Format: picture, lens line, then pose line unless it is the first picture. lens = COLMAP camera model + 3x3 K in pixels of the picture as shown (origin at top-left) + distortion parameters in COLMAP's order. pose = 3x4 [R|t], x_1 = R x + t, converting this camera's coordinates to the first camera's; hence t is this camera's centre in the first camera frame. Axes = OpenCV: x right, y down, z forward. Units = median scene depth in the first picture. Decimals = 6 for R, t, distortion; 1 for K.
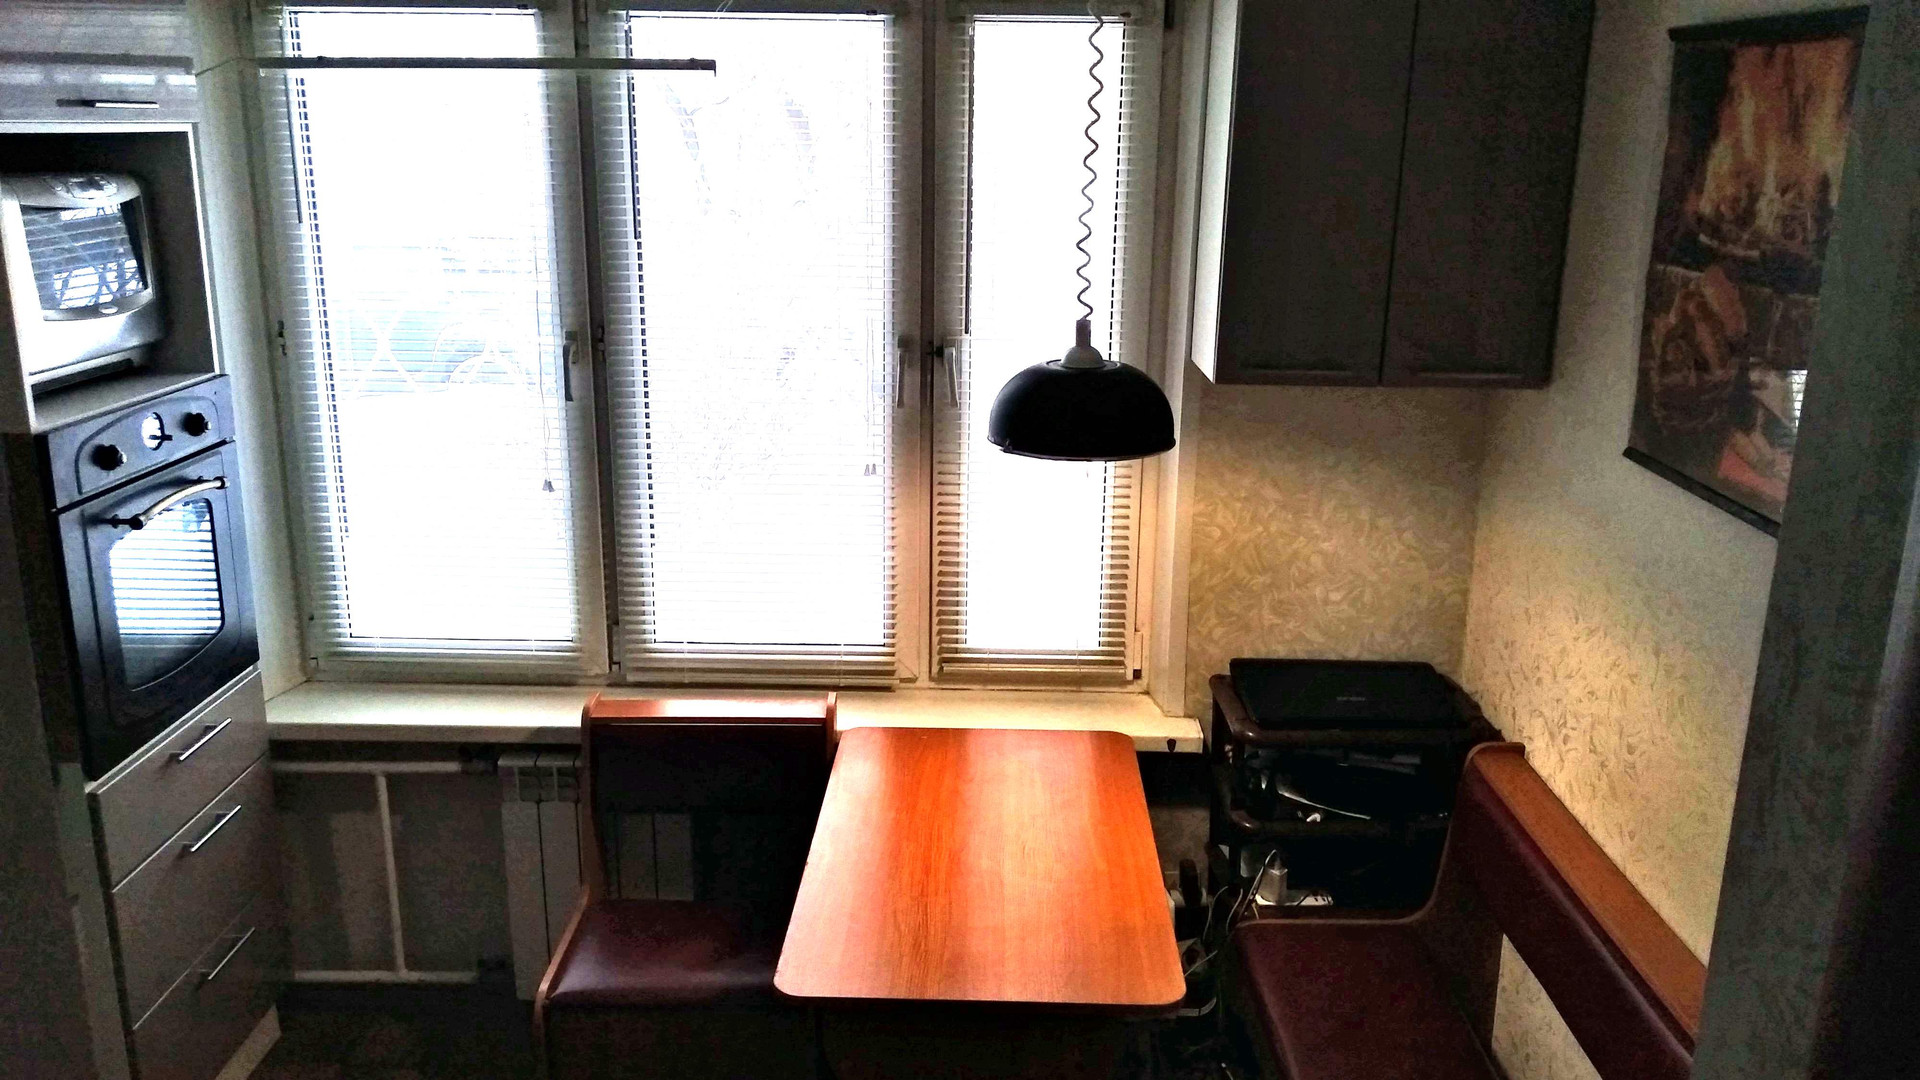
lens RADIAL K [[1538.7, 0, 960.0], [0, 1538.7, 540.0], [0, 0, 1]] dist [0.059686, -0.000637]
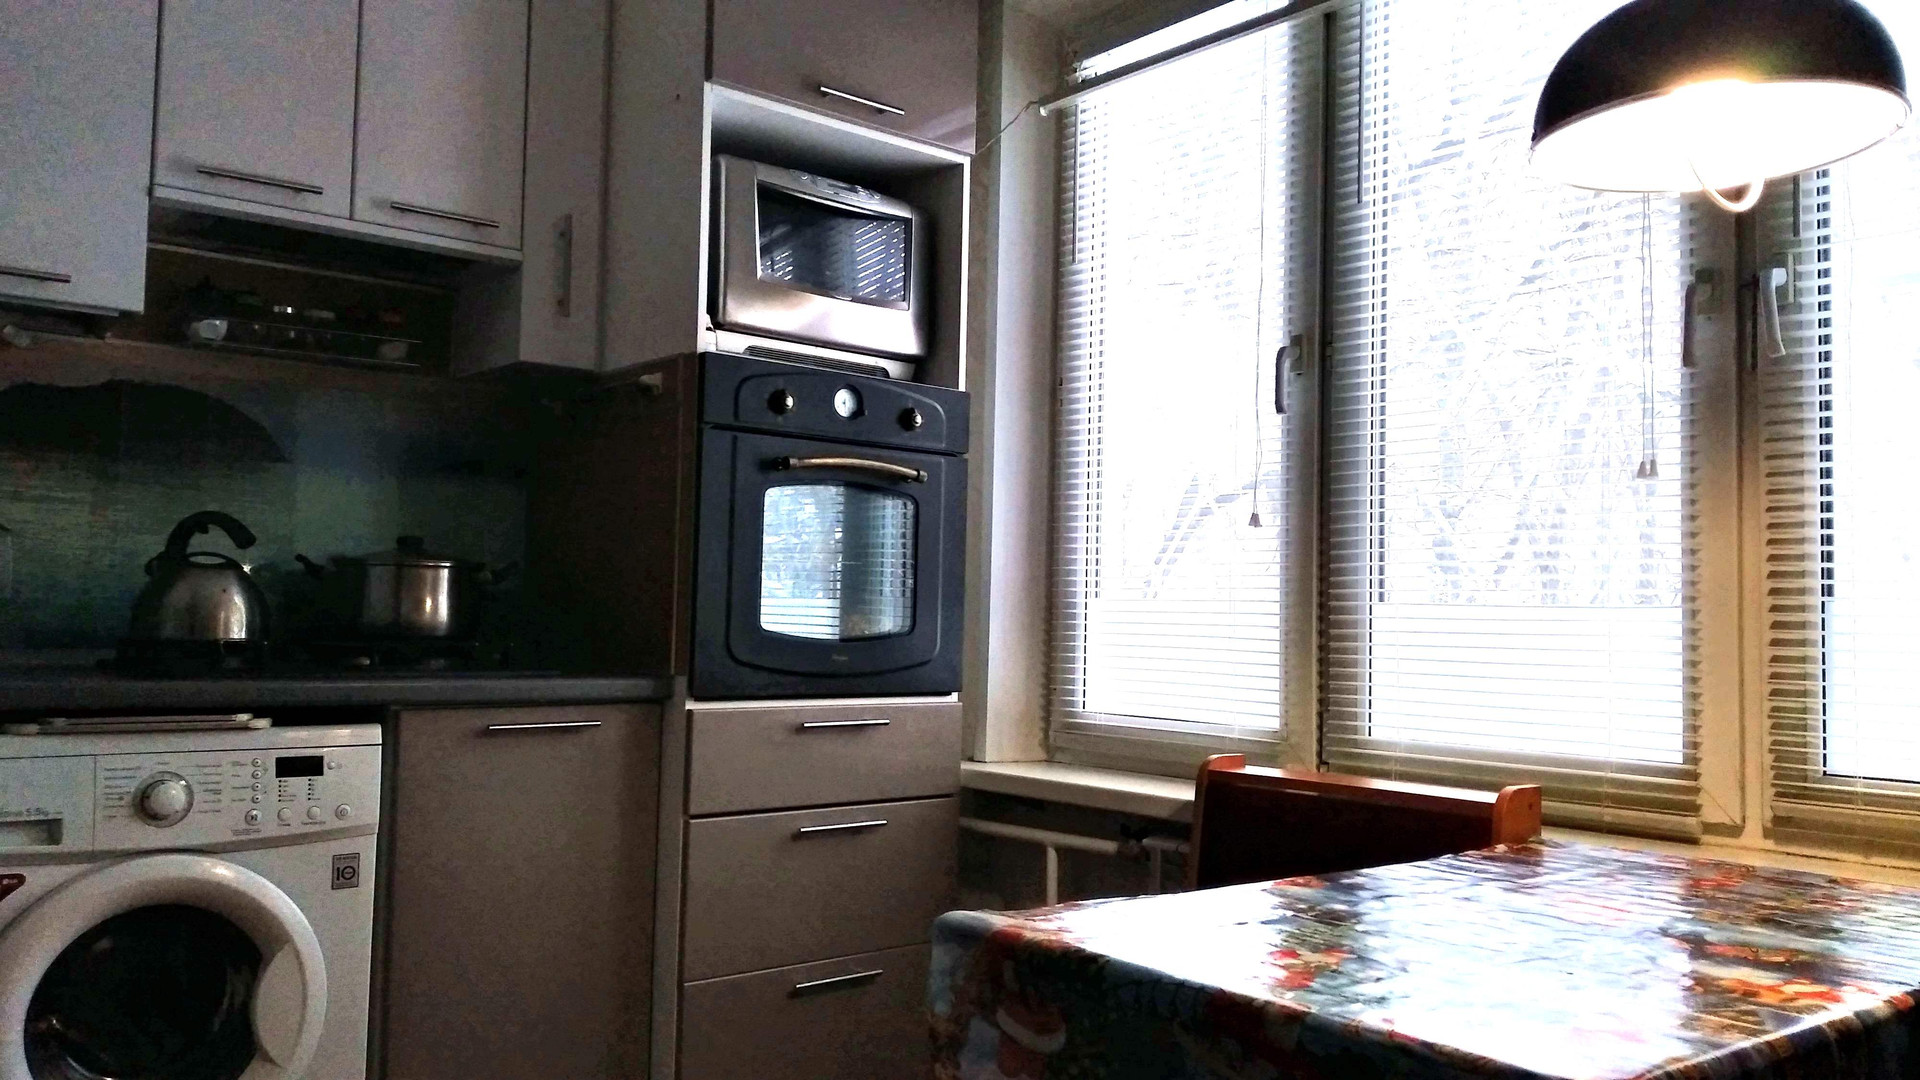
lens RADIAL K [[1538.7, 0, 960.0], [0, 1538.7, 540.0], [0, 0, 1]] dist [0.059686, -0.000637]
pose [[0.649531, -0.039047, -0.759332, 0.254052], [-0.213423, 0.949167, -0.231371, 0.197952], [0.729767, 0.312342, 0.608180, 0.385244]]
